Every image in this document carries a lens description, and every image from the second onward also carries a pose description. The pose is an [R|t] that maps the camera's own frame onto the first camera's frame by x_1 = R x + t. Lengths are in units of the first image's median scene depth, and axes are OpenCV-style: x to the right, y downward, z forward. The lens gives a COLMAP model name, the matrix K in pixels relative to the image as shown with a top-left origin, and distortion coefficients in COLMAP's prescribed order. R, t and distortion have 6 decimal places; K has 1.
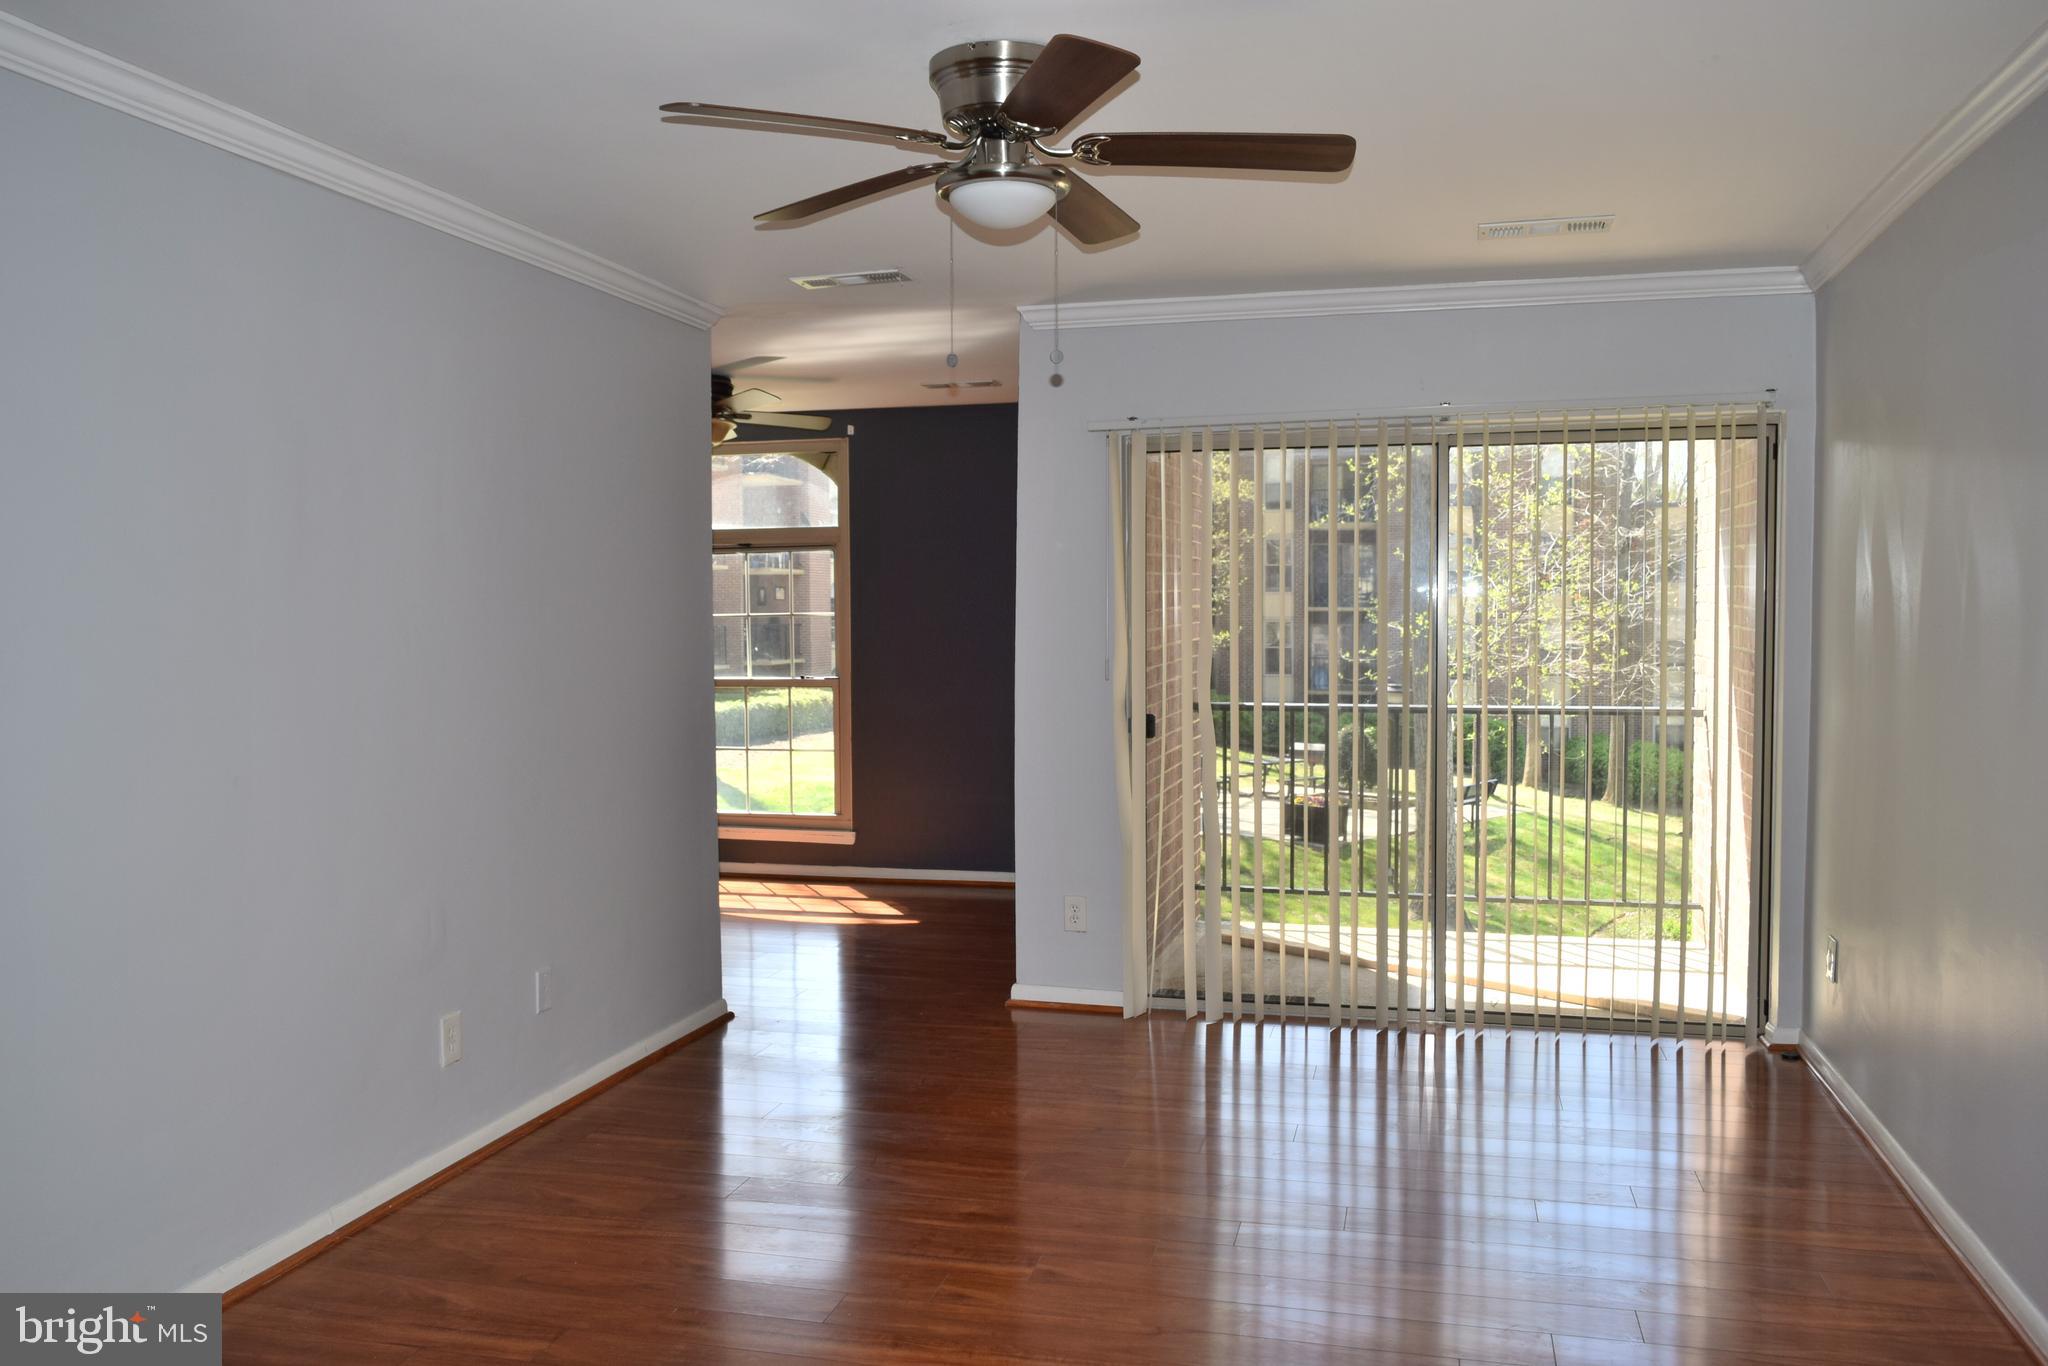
lens RADIAL K [[1584.4, 0, 1024.0], [0, 1584.4, 683.0], [0, 0, 1]] dist [-0.023219, 0.007936]
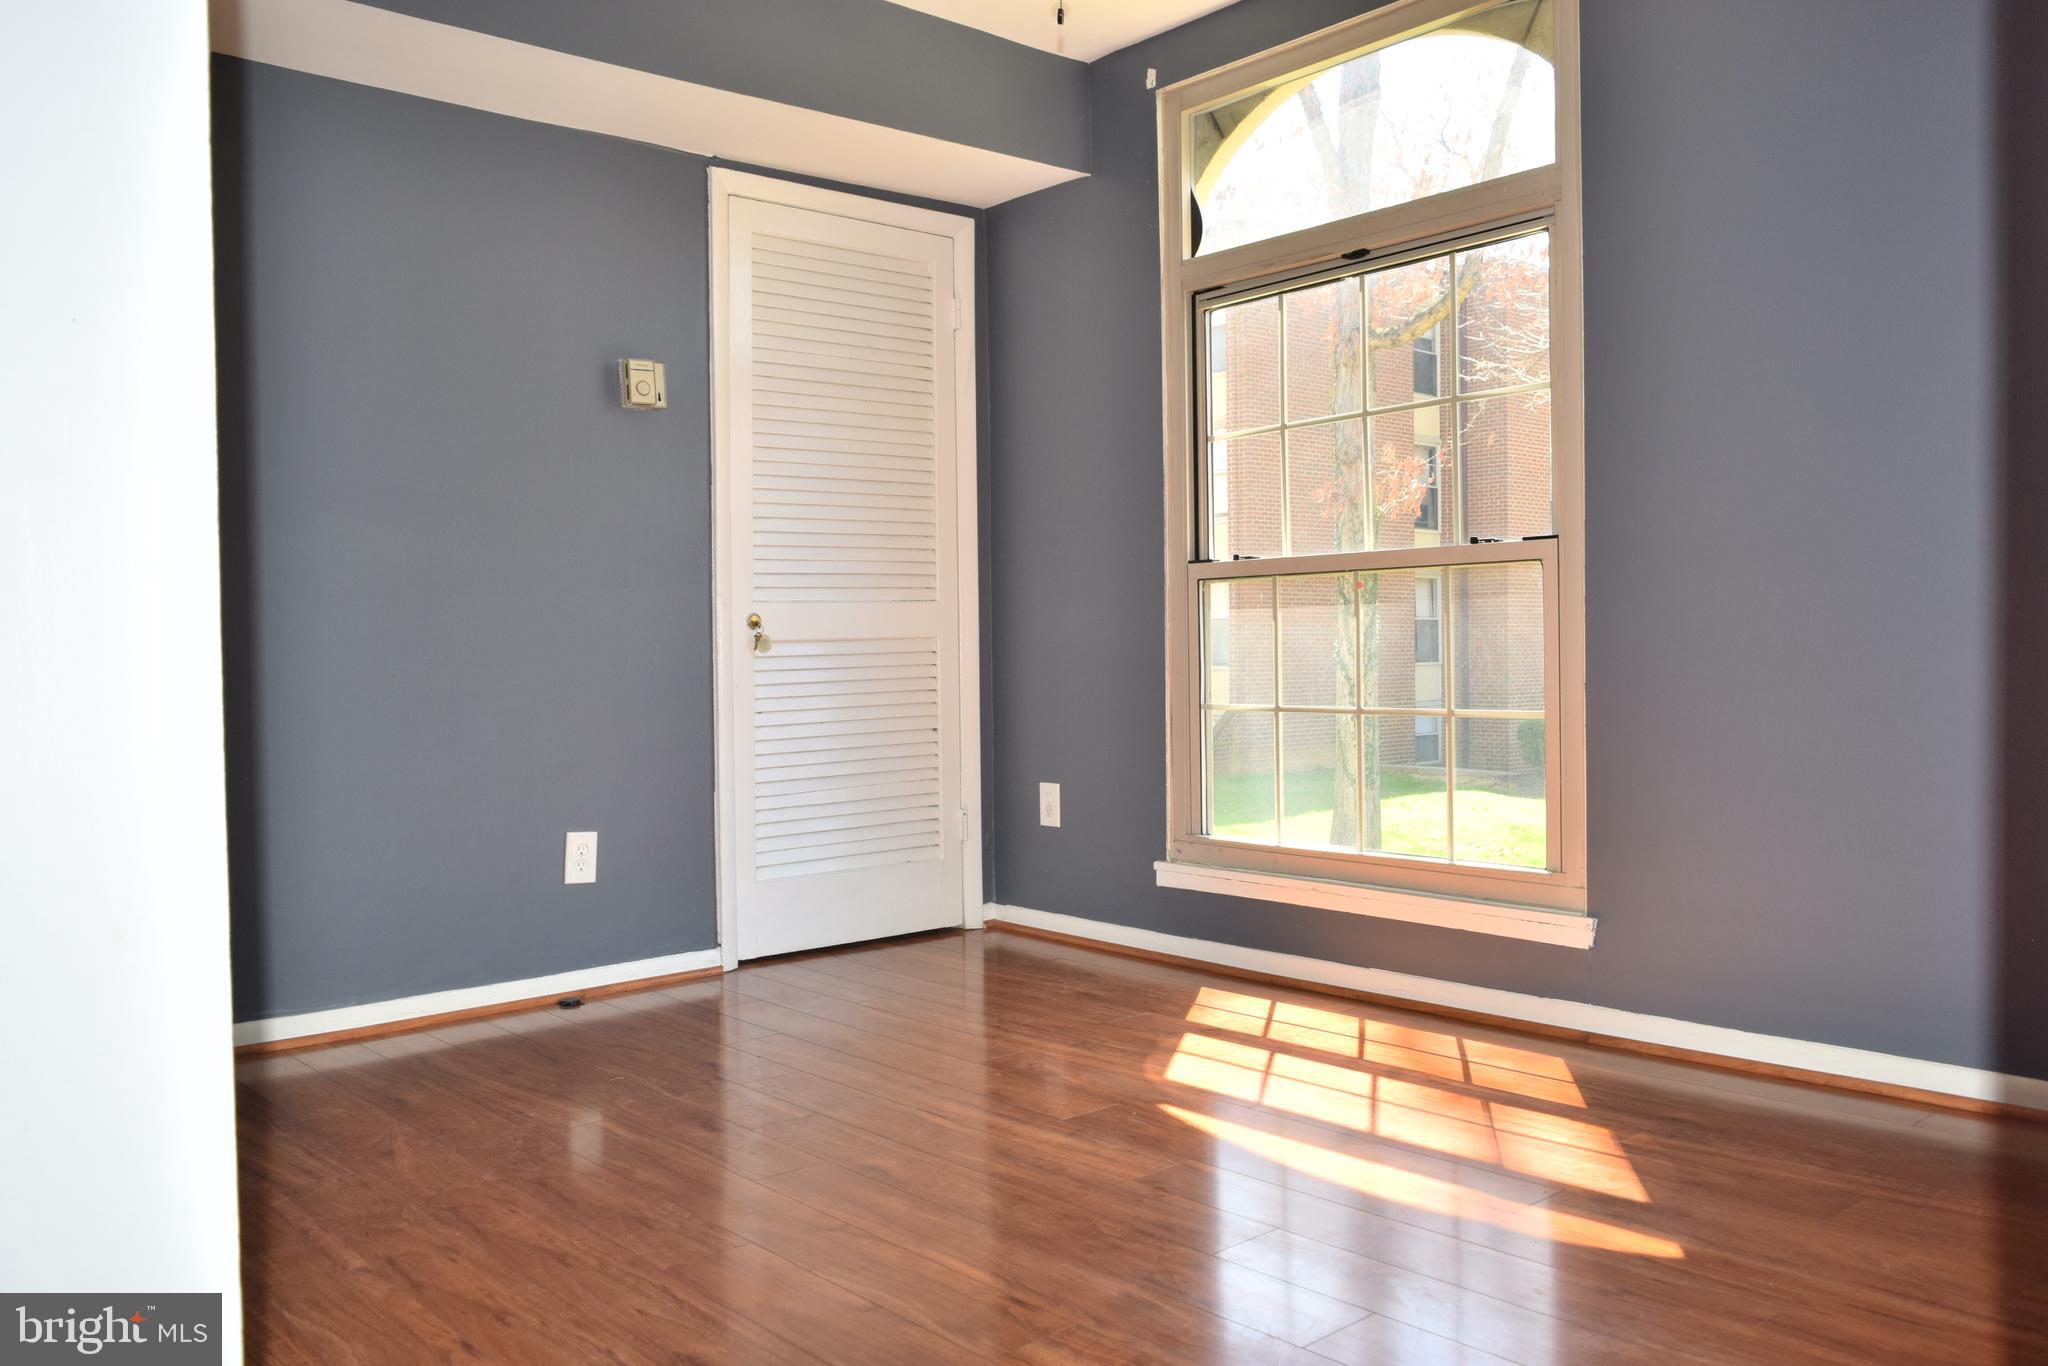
lens RADIAL K [[1584.4, 0, 1024.0], [0, 1584.4, 683.0], [0, 0, 1]] dist [-0.023219, 0.007936]
pose [[0.826550, 0.002342, -0.562858, -0.001363], [-0.008869, 0.999921, -0.008864, 0.039525], [0.562793, 0.012319, 0.826506, 0.586980]]
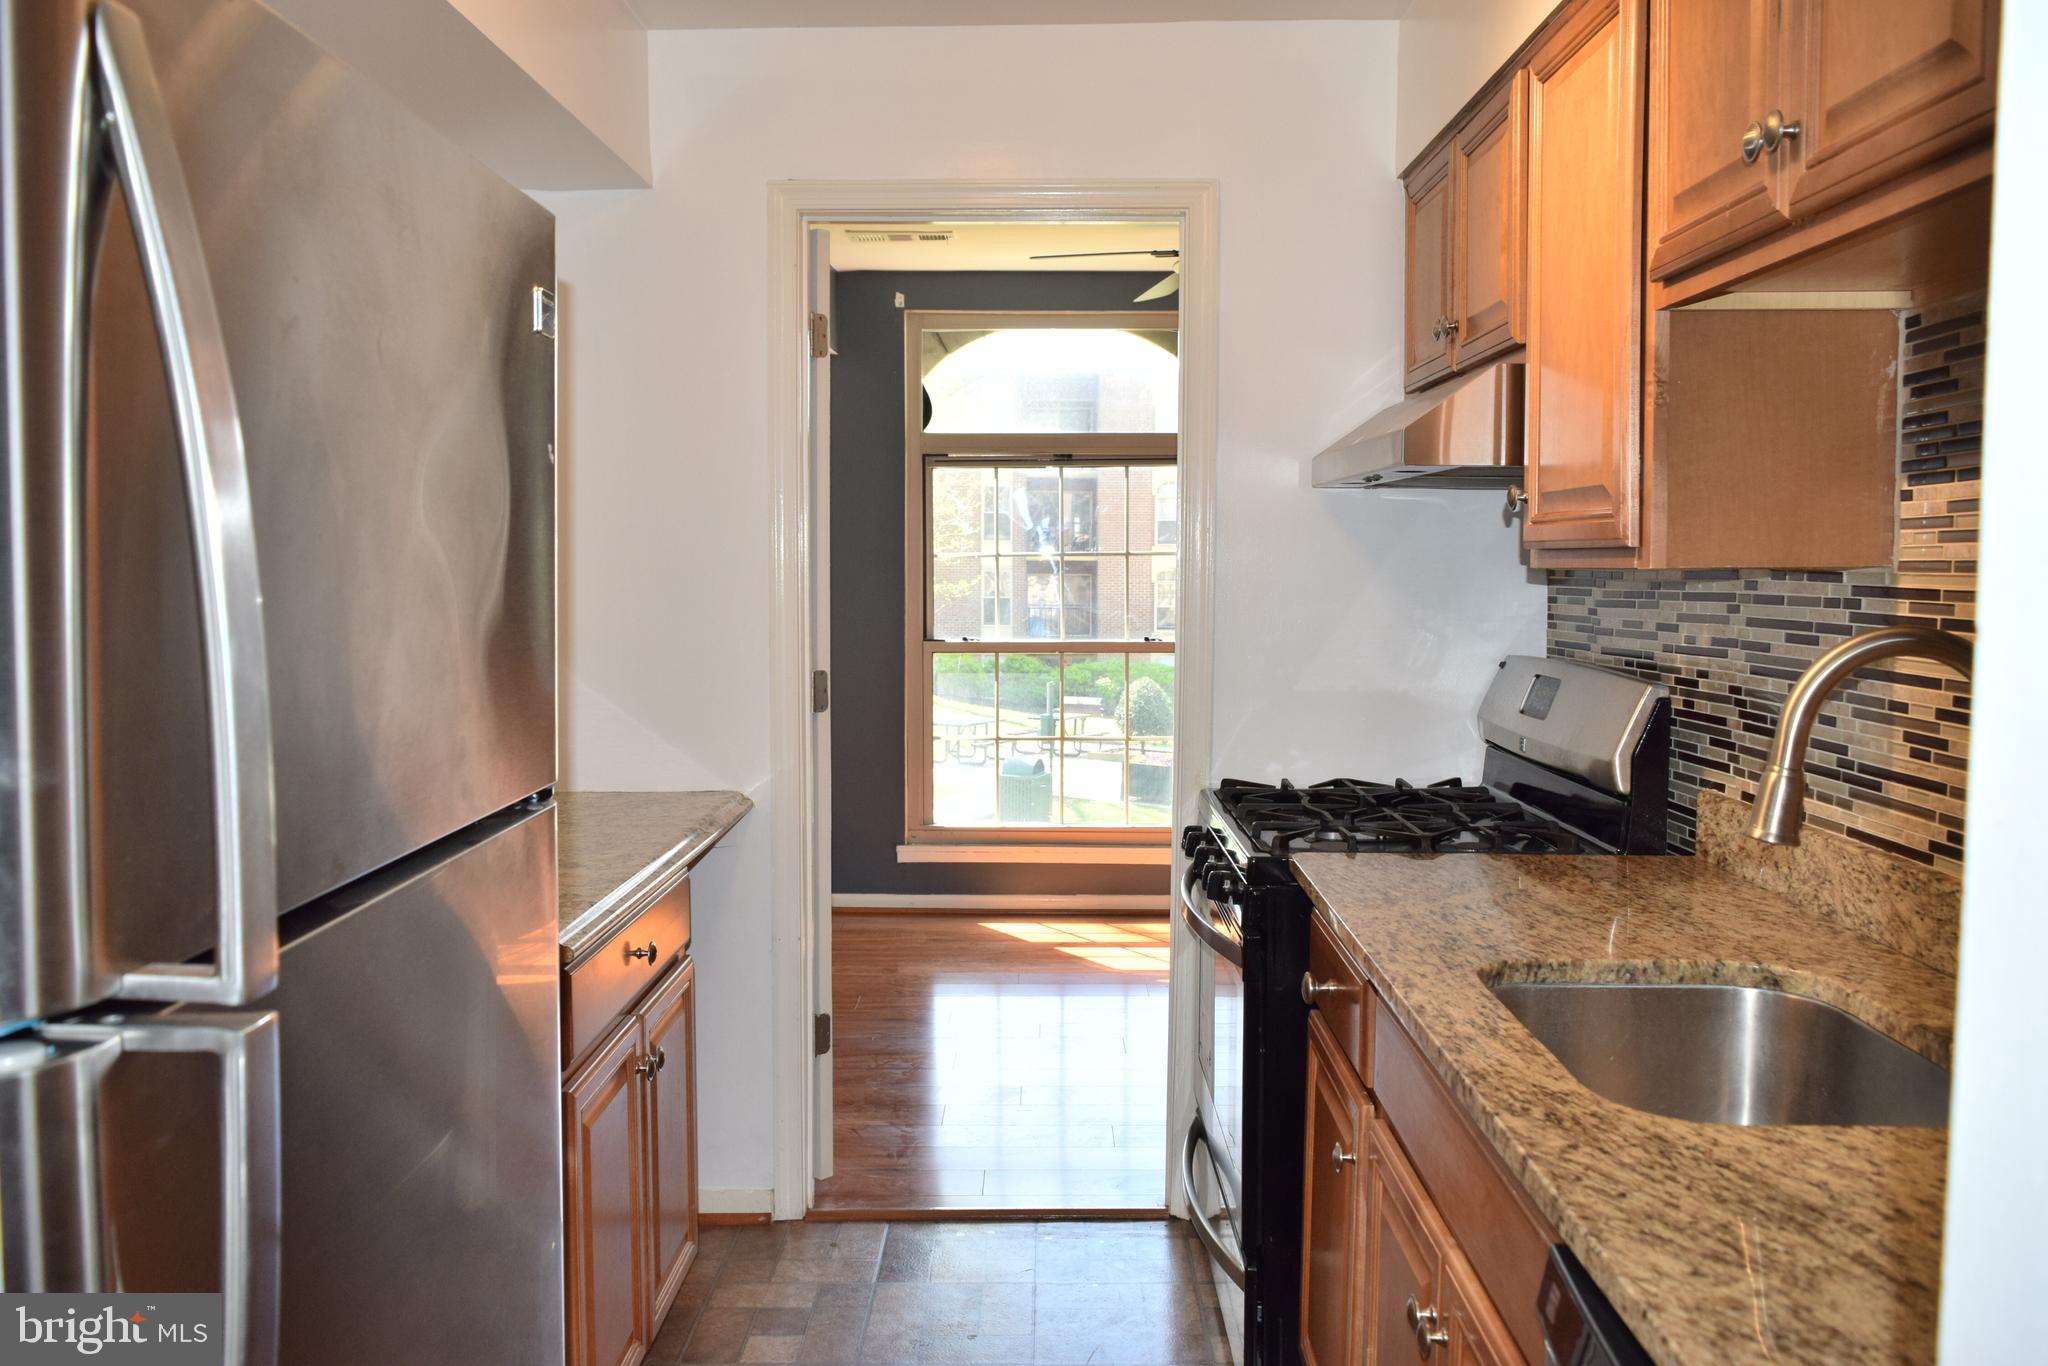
lens RADIAL K [[1584.4, 0, 1024.0], [0, 1584.4, 683.0], [0, 0, 1]] dist [-0.023219, 0.007936]
pose [[0.970514, -0.011833, 0.240753, -0.372177], [0.004195, 0.999472, 0.032211, -0.007097], [-0.241007, -0.030251, 0.970052, 0.306443]]
